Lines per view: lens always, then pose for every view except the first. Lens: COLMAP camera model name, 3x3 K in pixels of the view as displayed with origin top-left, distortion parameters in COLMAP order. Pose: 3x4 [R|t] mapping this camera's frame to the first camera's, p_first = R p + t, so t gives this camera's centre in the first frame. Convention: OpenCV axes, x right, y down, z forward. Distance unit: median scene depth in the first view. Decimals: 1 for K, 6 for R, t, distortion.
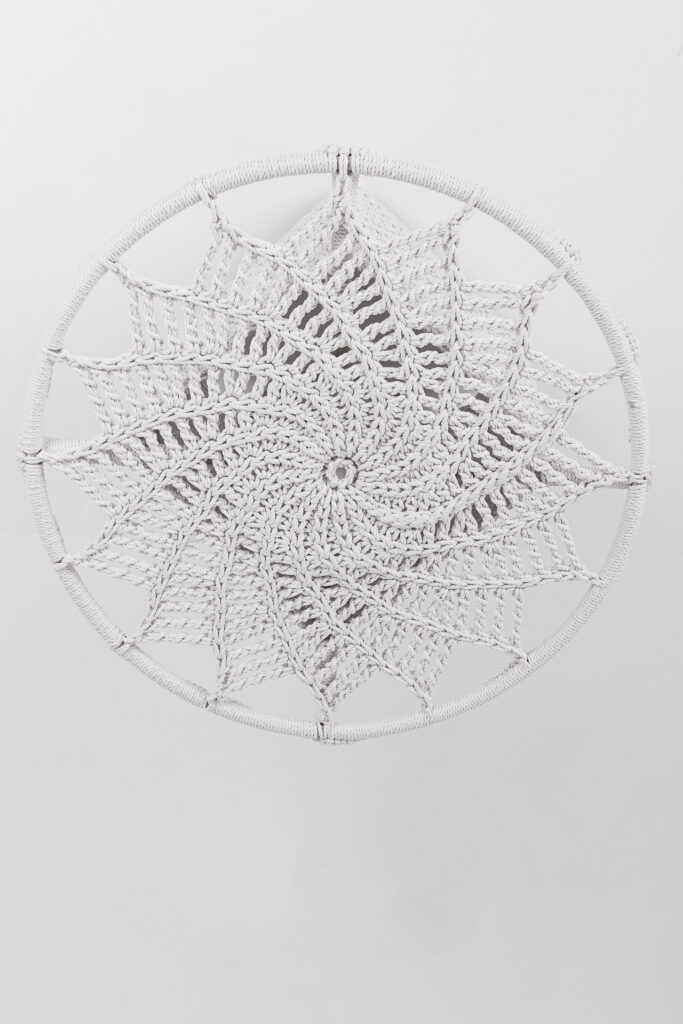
lens RADIAL K [[1497.7, 0, 332.9], [0, 1497.7, 513.7], [0, 0, 1]] dist [-0.007602, 0.155818]
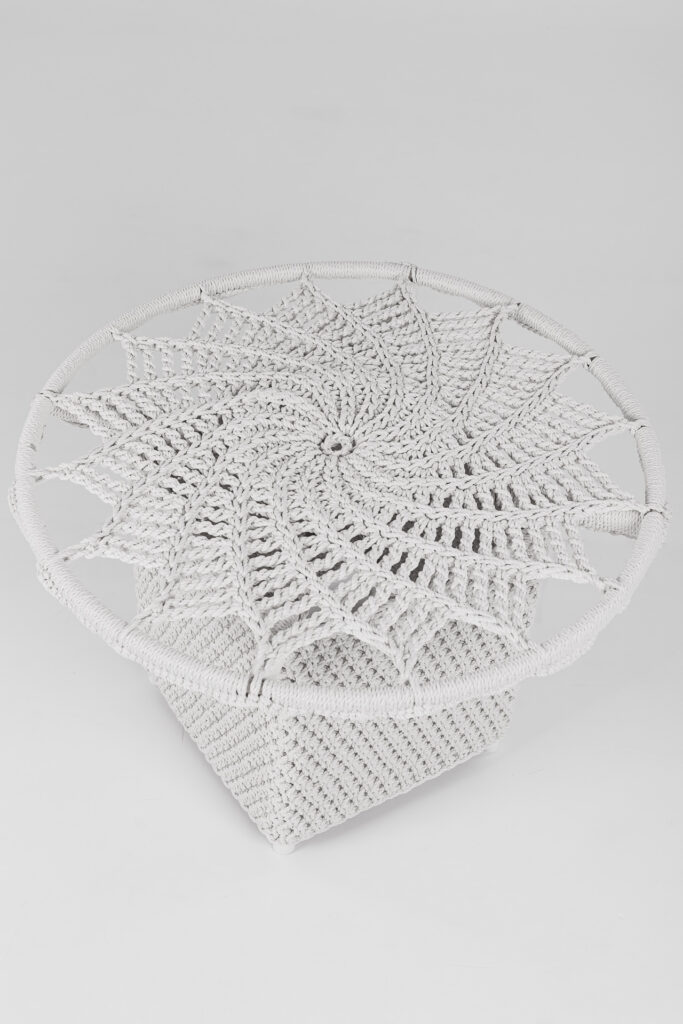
lens RADIAL K [[1497.7, 0, 332.9], [0, 1497.7, 513.7], [0, 0, 1]] dist [-0.007602, 0.155818]
pose [[-0.976753, -0.160540, 0.142060, -0.137705], [0.201513, -0.913657, 0.353021, -0.412359], [0.073120, 0.373441, 0.924768, 0.118594]]
